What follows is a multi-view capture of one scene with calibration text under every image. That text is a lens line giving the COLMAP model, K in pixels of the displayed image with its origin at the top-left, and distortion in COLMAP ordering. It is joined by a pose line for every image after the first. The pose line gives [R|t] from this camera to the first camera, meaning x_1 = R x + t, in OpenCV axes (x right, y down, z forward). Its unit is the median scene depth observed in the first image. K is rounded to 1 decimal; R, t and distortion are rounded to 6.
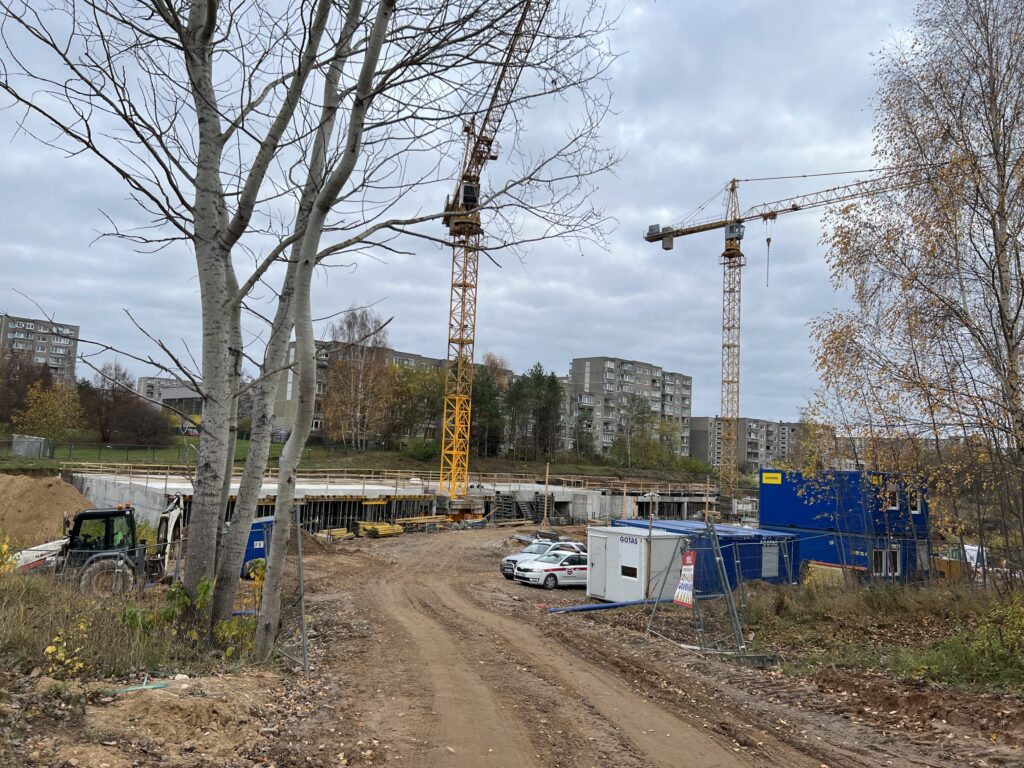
lens RADIAL K [[757.4, 0, 512.0], [0, 757.4, 384.0], [0, 0, 1]] dist [0.056305, -0.000690]
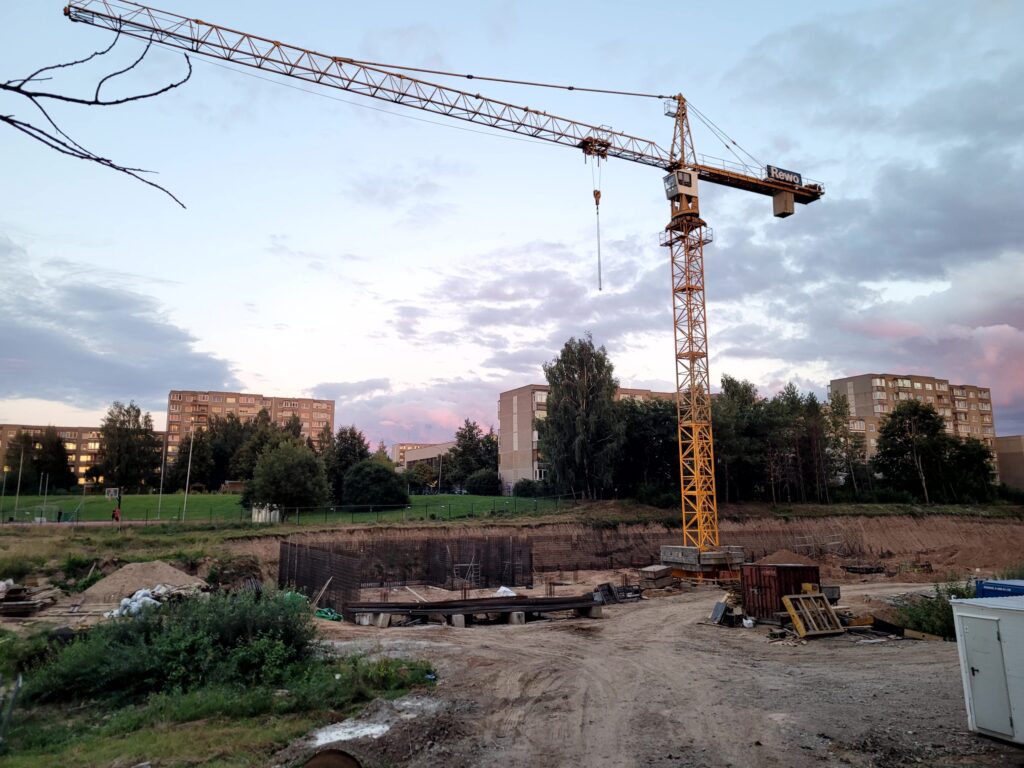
lens RADIAL K [[767.8, 0, 512.0], [0, 767.8, 384.0], [0, 0, 1]] dist [0.105341, -0.131174]
pose [[0.949718, -0.105423, -0.294826, -0.008192], [0.086823, 0.993357, -0.075522, 0.019054], [0.300829, 0.046127, 0.952562, 0.143792]]
